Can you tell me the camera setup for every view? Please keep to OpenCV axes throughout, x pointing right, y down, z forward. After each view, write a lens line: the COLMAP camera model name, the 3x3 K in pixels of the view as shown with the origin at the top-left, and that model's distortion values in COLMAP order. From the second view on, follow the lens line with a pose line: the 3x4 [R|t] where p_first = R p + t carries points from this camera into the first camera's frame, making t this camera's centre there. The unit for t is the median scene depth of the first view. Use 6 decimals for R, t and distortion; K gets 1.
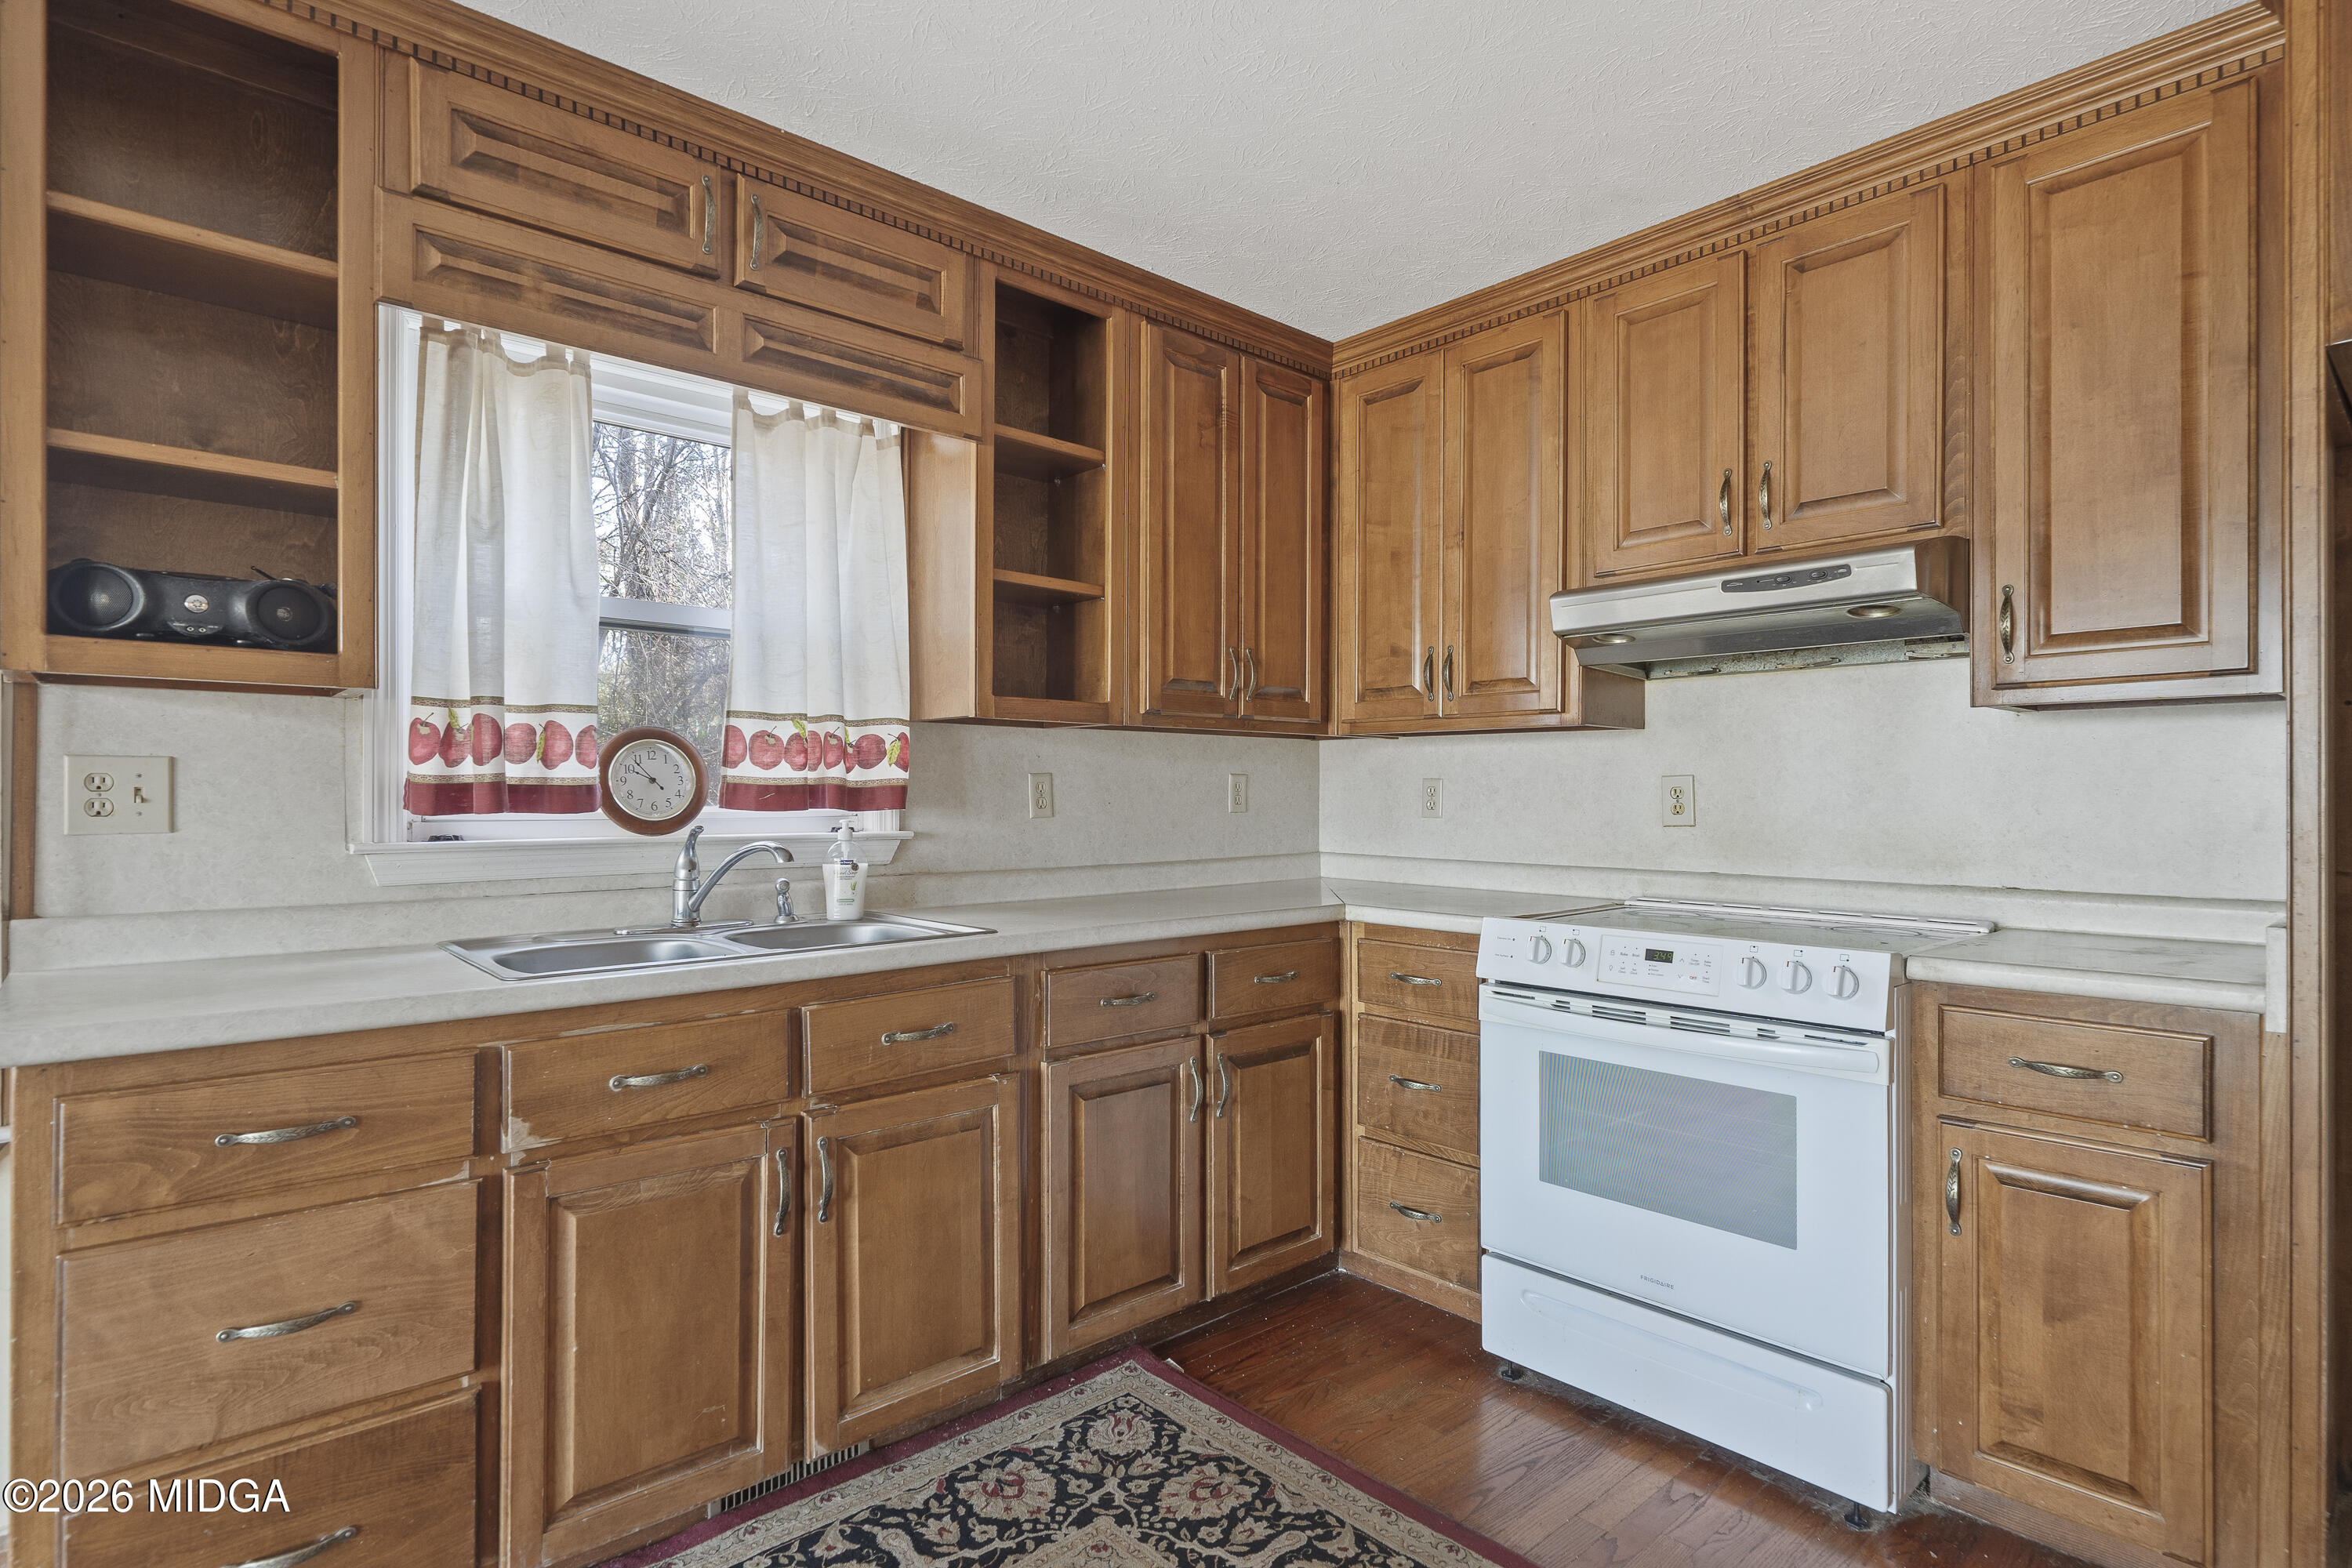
lens RADIAL K [[1146.8, 0, 1189.1], [0, 1146.8, 797.9], [0, 0, 1]] dist [-0.007718, 0.002591]
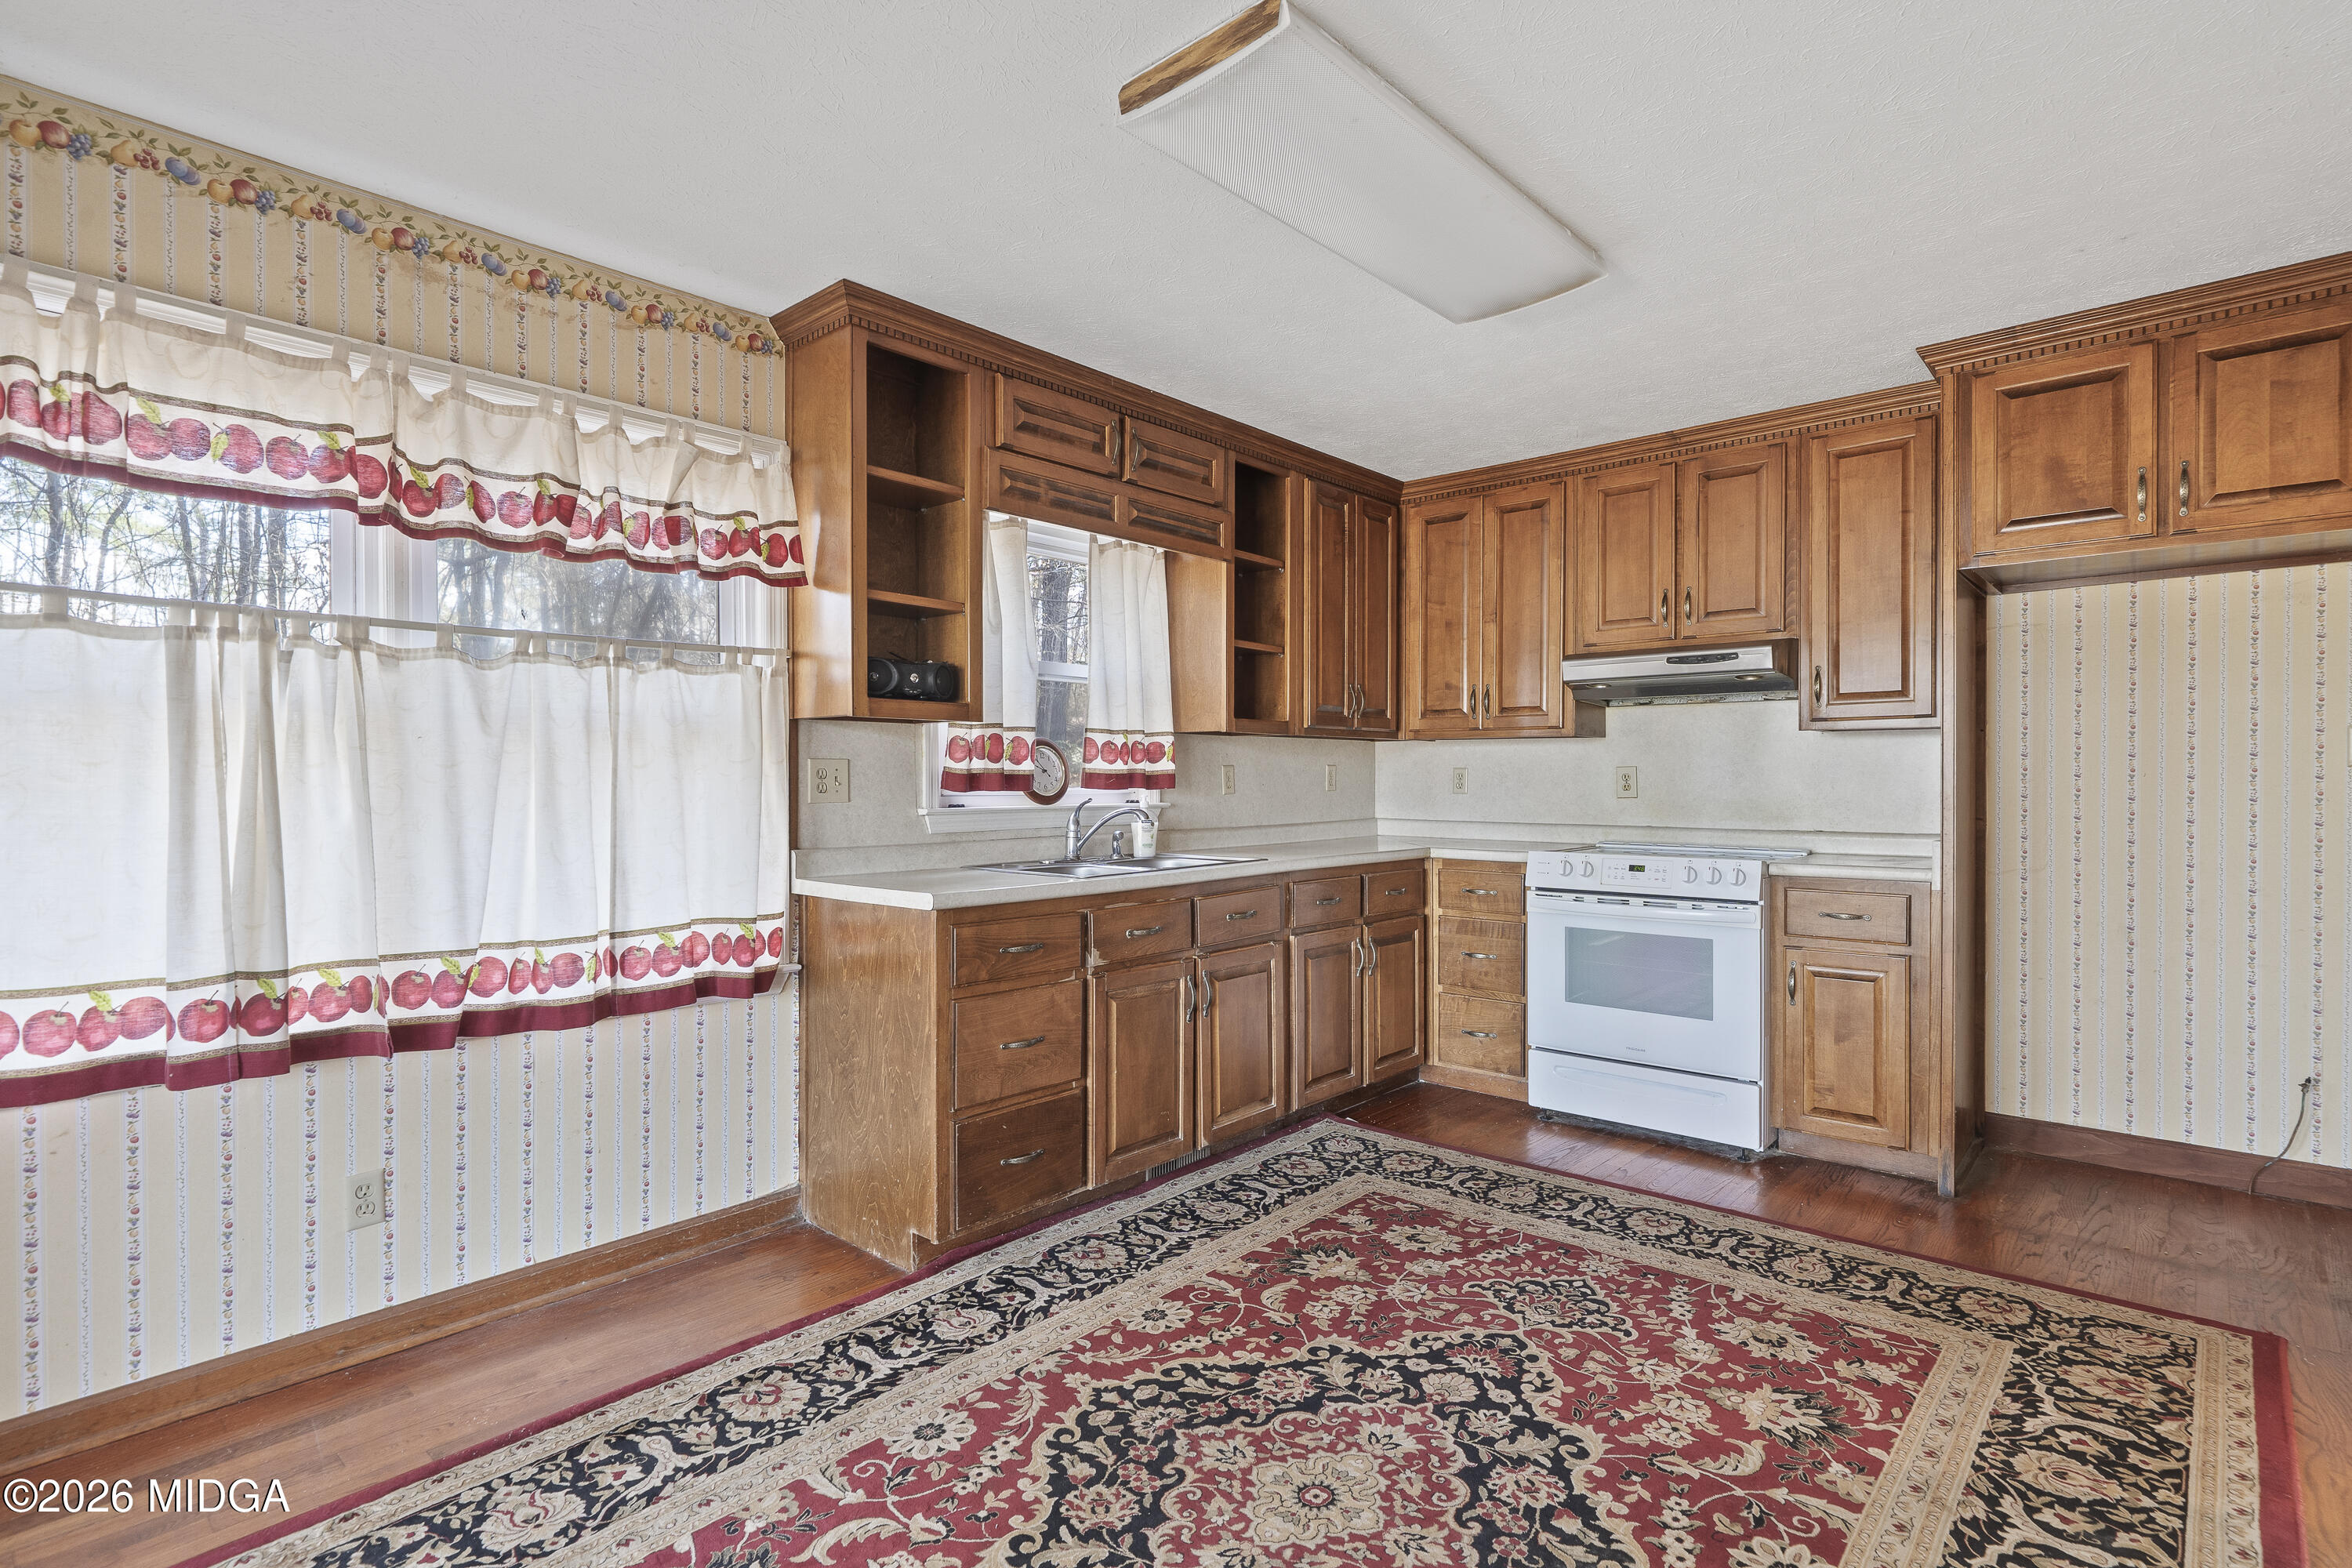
lens RADIAL K [[1146.8, 0, 1174.9], [0, 1146.8, 792.1], [0, 0, 1]] dist [-0.007718, 0.002591]
pose [[0.993660, -0.003810, 0.112359, -0.517468], [0.002849, 0.999958, 0.008715, 0.000695], [-0.112388, -0.008339, 0.993629, -0.712428]]
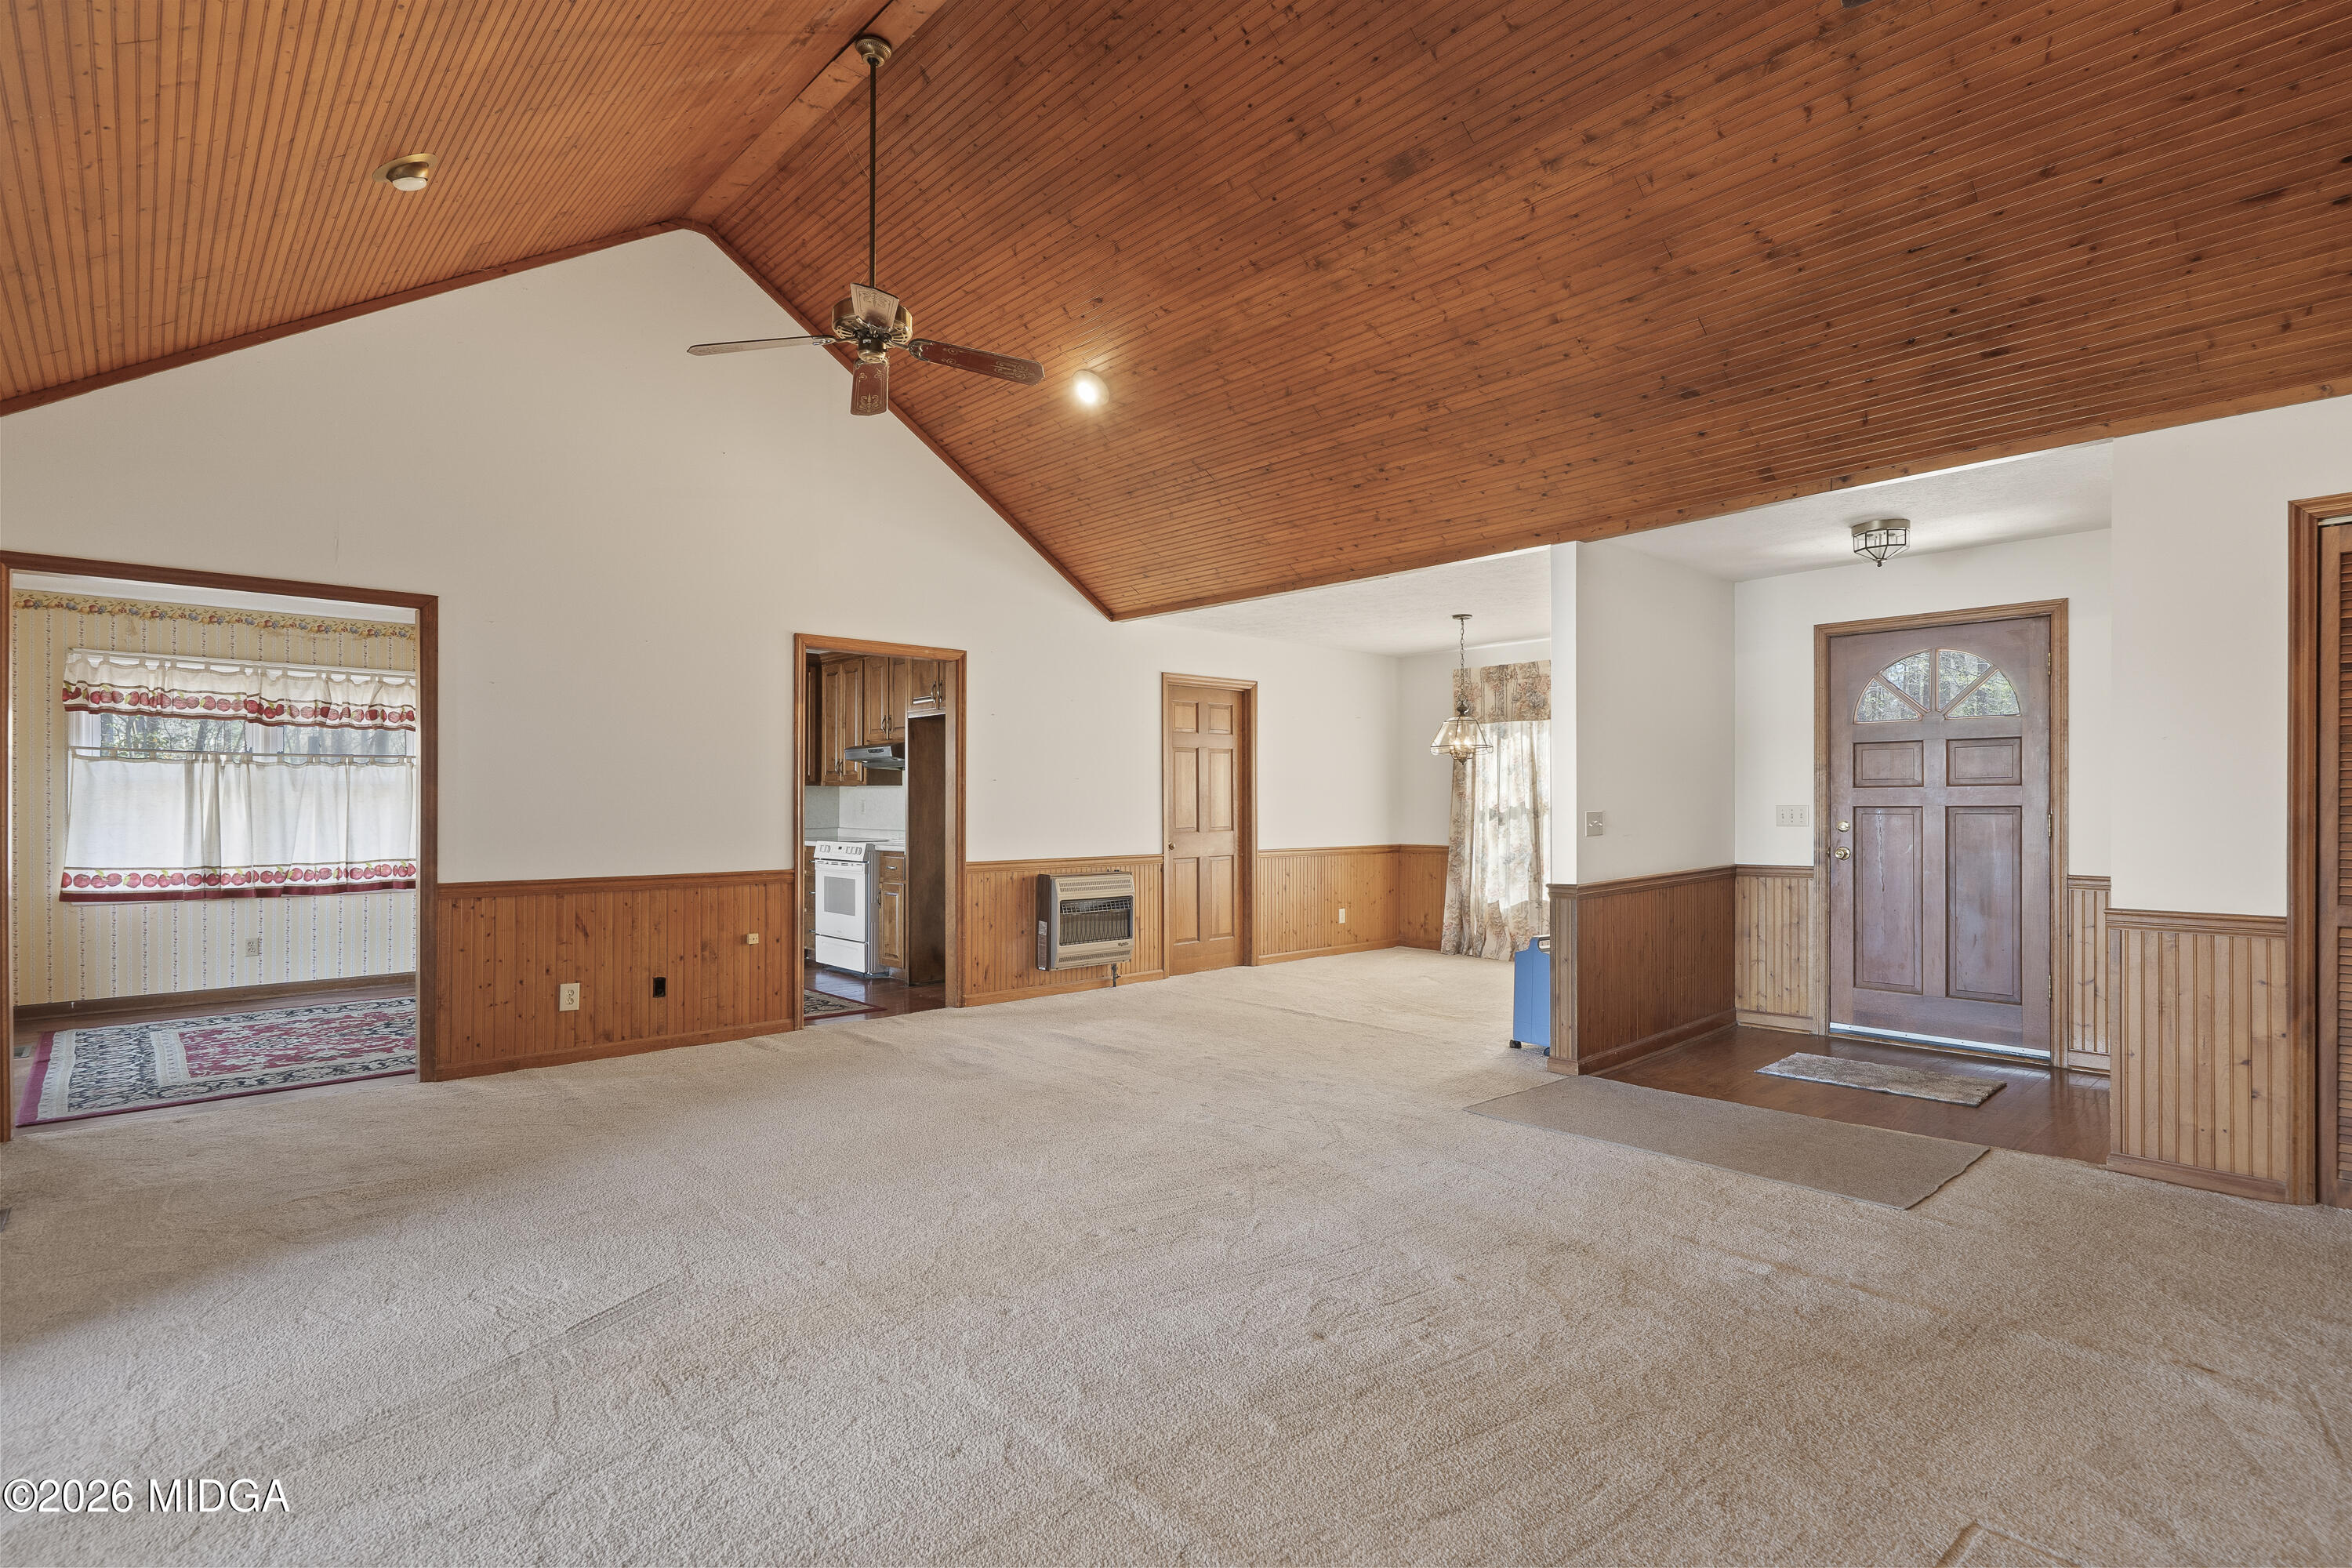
lens RADIAL K [[1139.7, 0, 1163.2], [0, 1139.7, 803.5], [0, 0, 1]] dist [0.002925, 0.000374]
pose [[0.999999, -0.001114, -0.000110, 1.531547], [0.001114, 0.999995, -0.002913, 0.000127], [0.000113, 0.002912, 0.999996, -2.905215]]
